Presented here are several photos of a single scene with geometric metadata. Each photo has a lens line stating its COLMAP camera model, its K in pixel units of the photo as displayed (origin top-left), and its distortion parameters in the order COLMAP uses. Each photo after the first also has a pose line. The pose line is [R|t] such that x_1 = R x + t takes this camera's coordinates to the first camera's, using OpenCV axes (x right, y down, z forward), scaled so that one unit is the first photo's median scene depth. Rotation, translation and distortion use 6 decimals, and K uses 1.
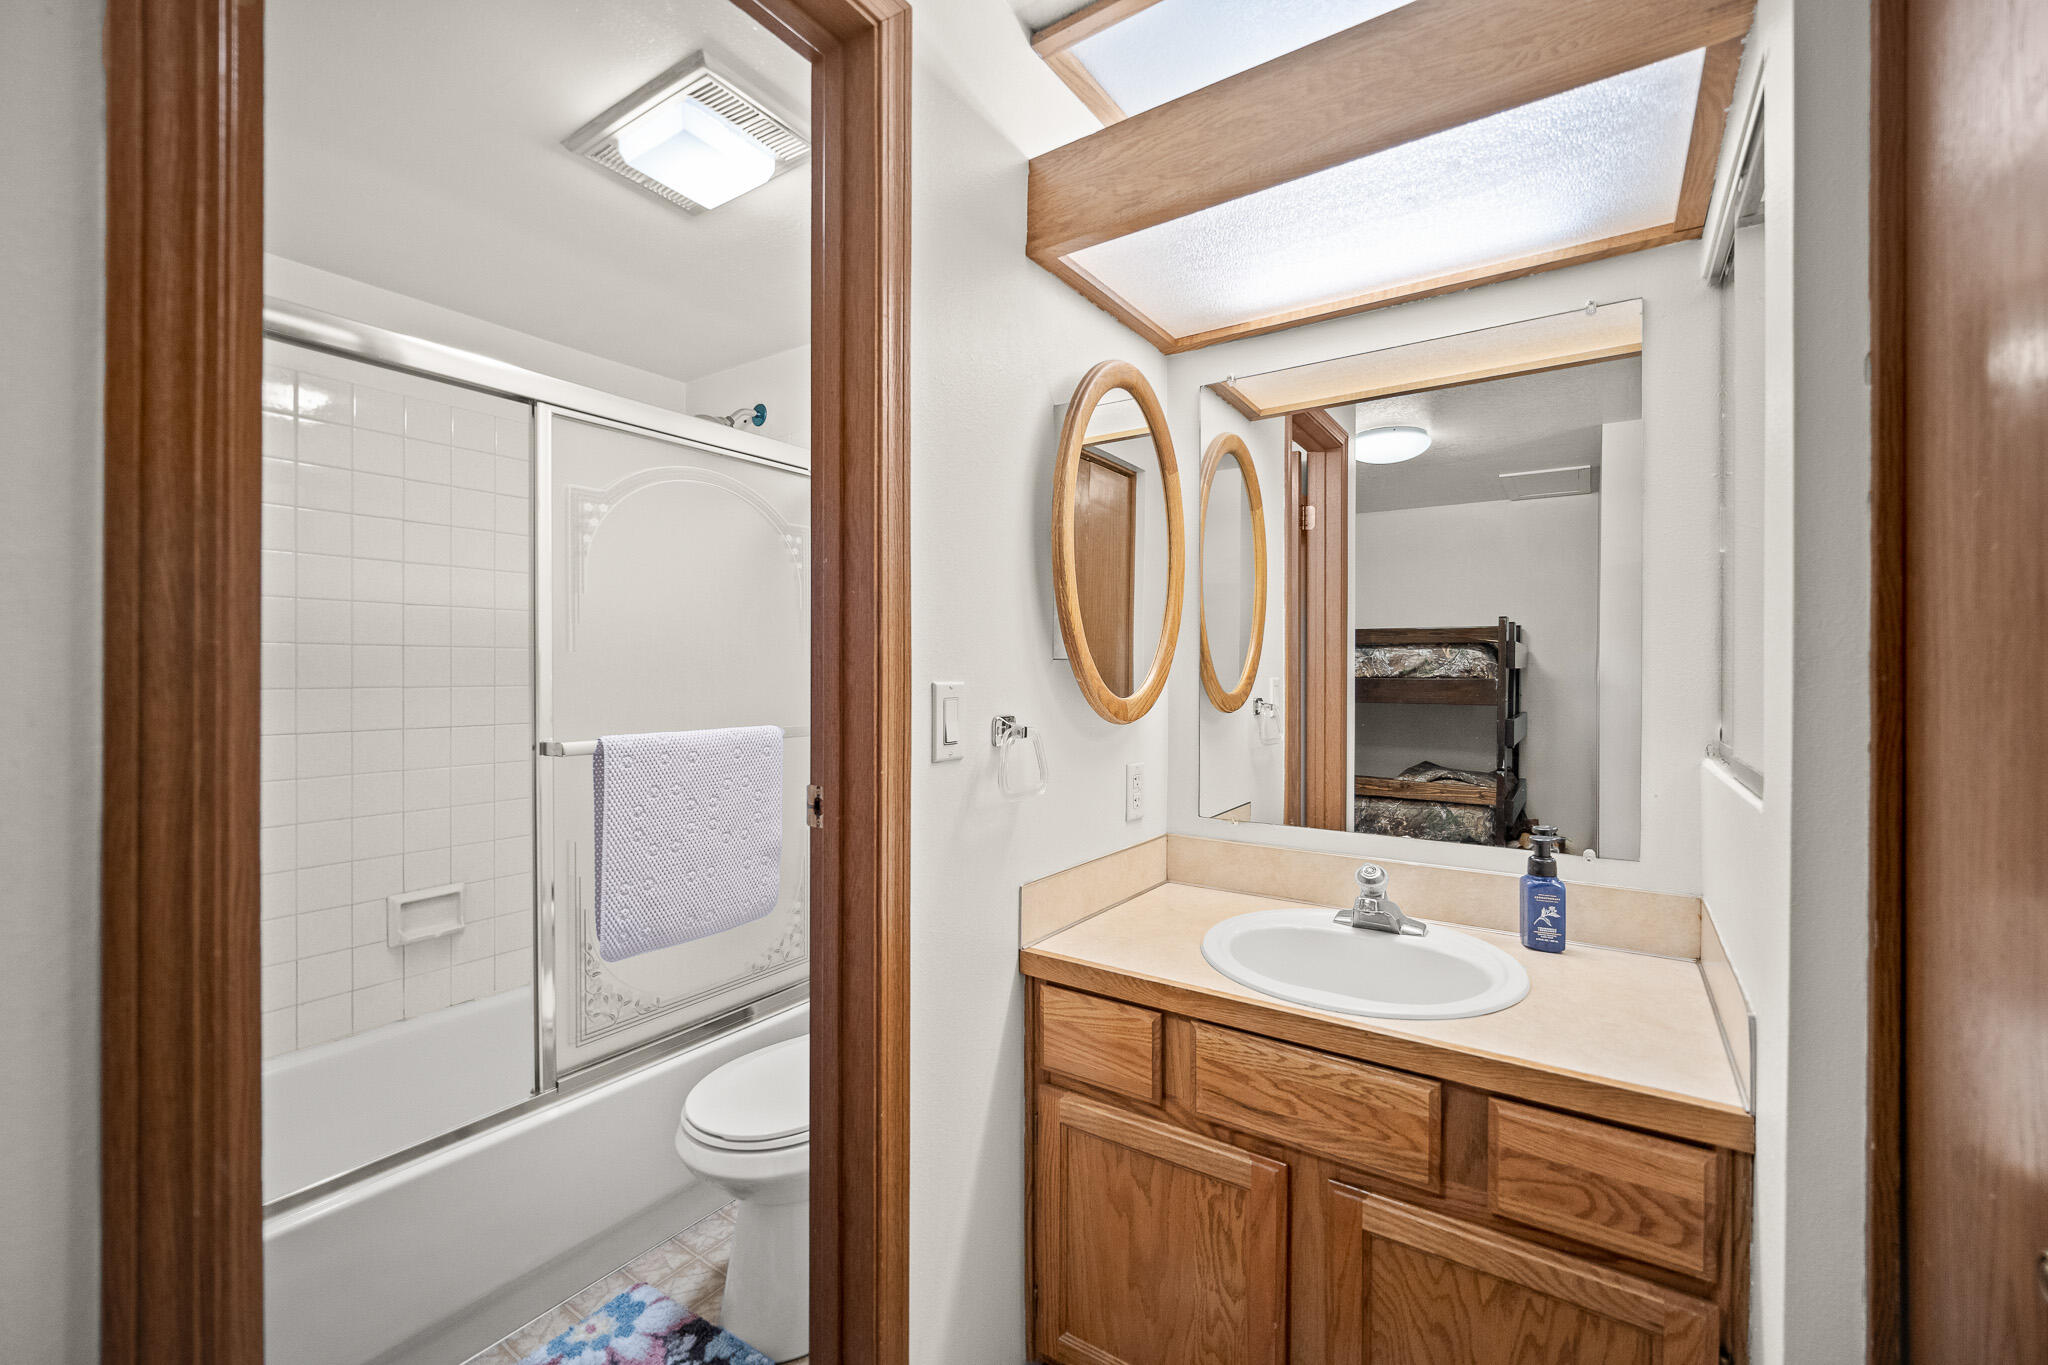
lens RADIAL K [[851.3, 0, 1042.5], [0, 851.3, 680.7], [0, 0, 1]] dist [-0.006490, 0.001420]
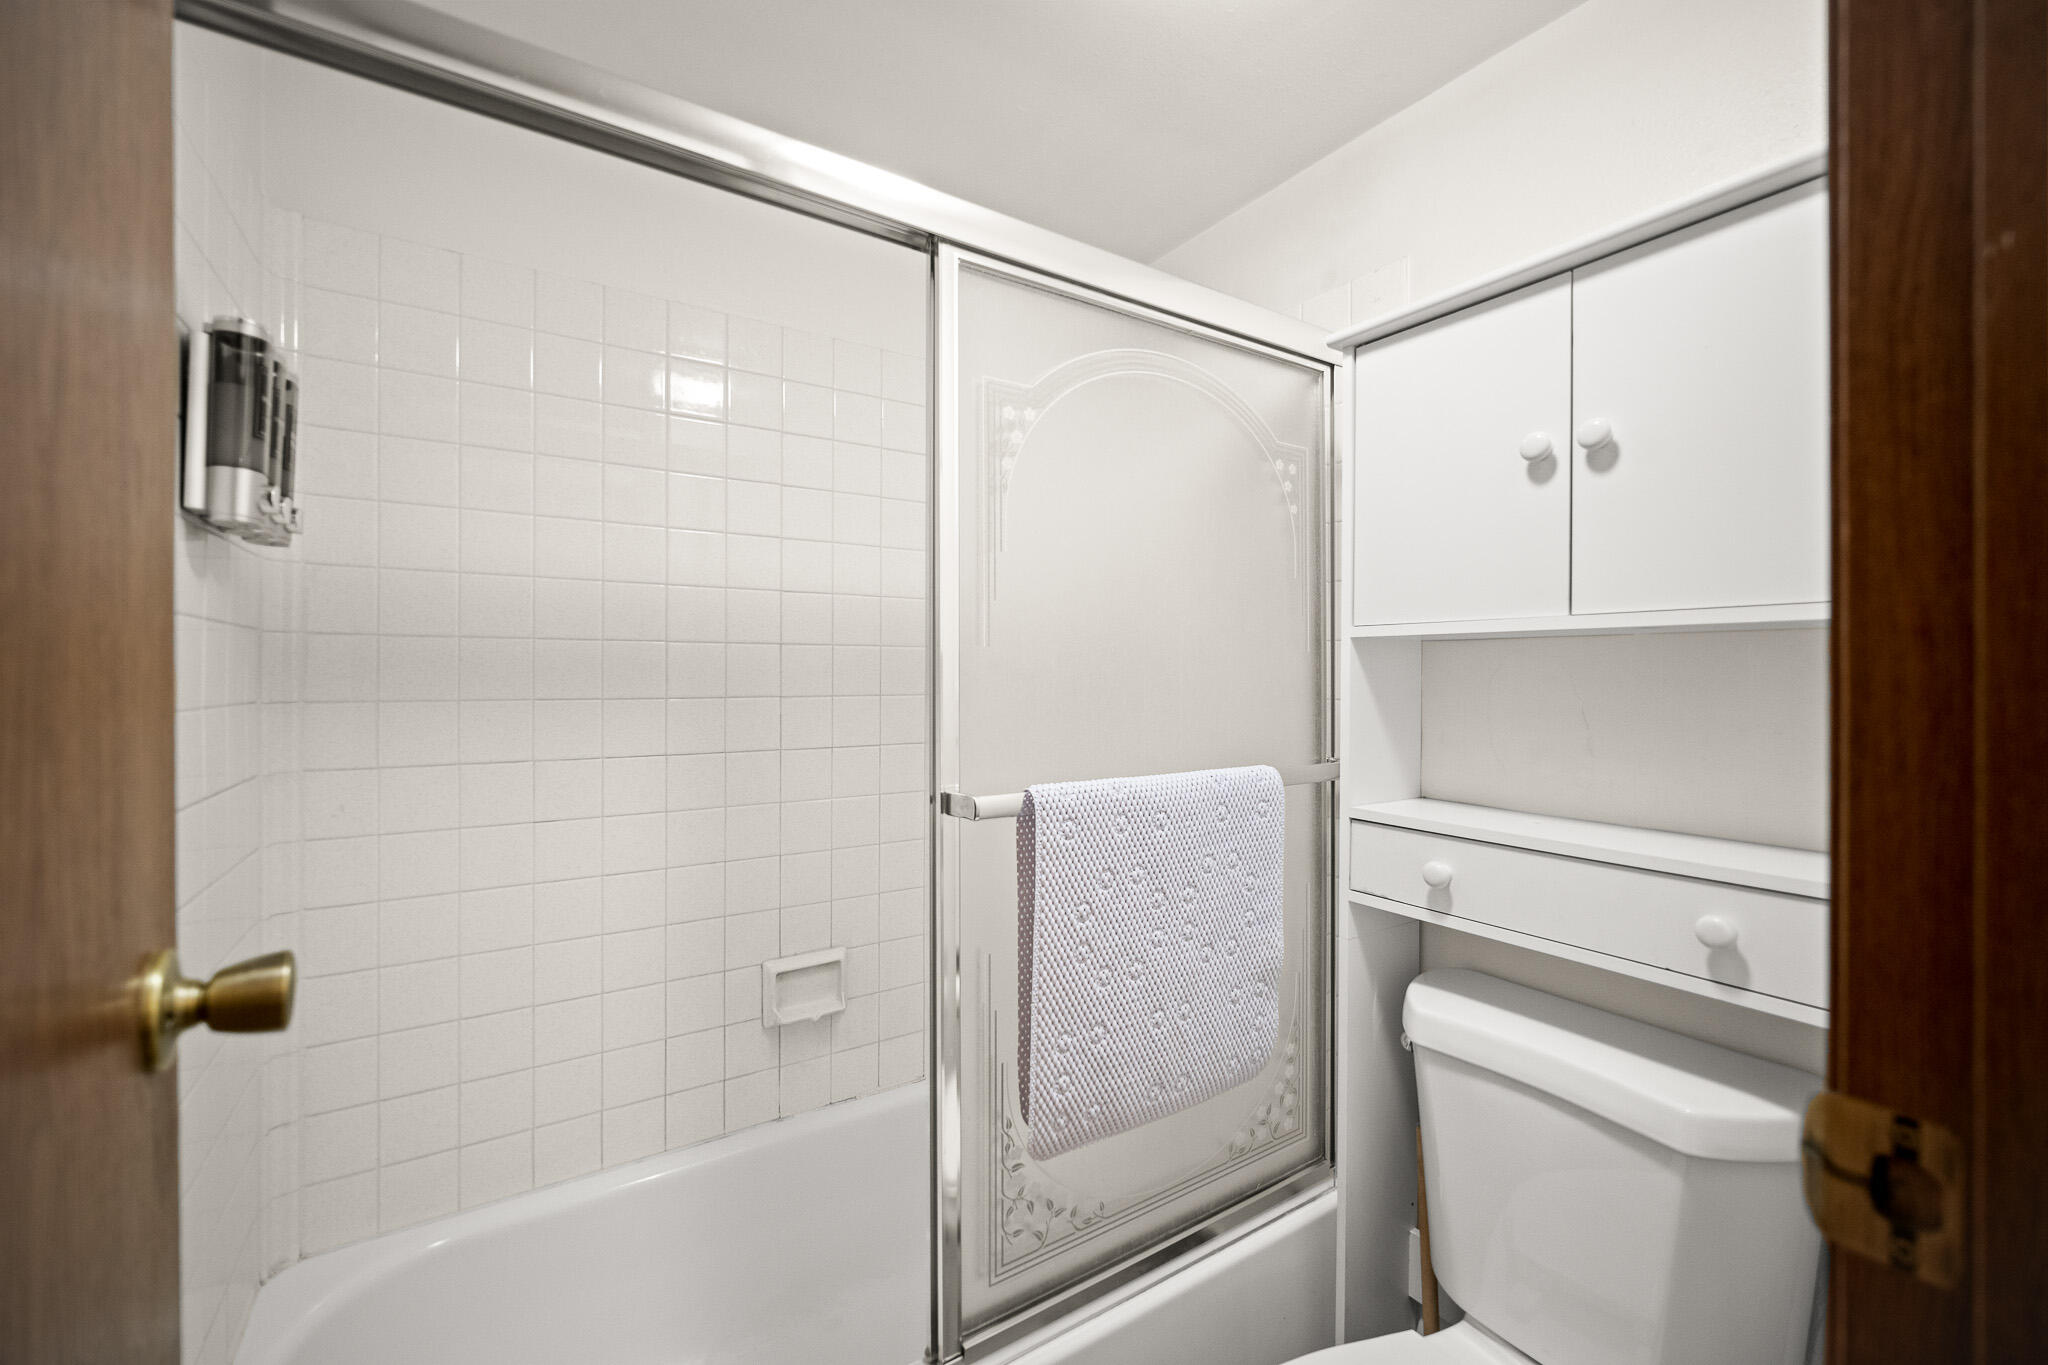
lens RADIAL K [[851.3, 0, 1021.4], [0, 851.3, 675.3], [0, 0, 1]] dist [-0.006490, 0.001420]
pose [[0.916998, -0.000858, -0.398891, -0.277382], [-0.002658, 0.999962, -0.008260, -0.007814], [0.398883, 0.008634, 0.916961, 0.433181]]
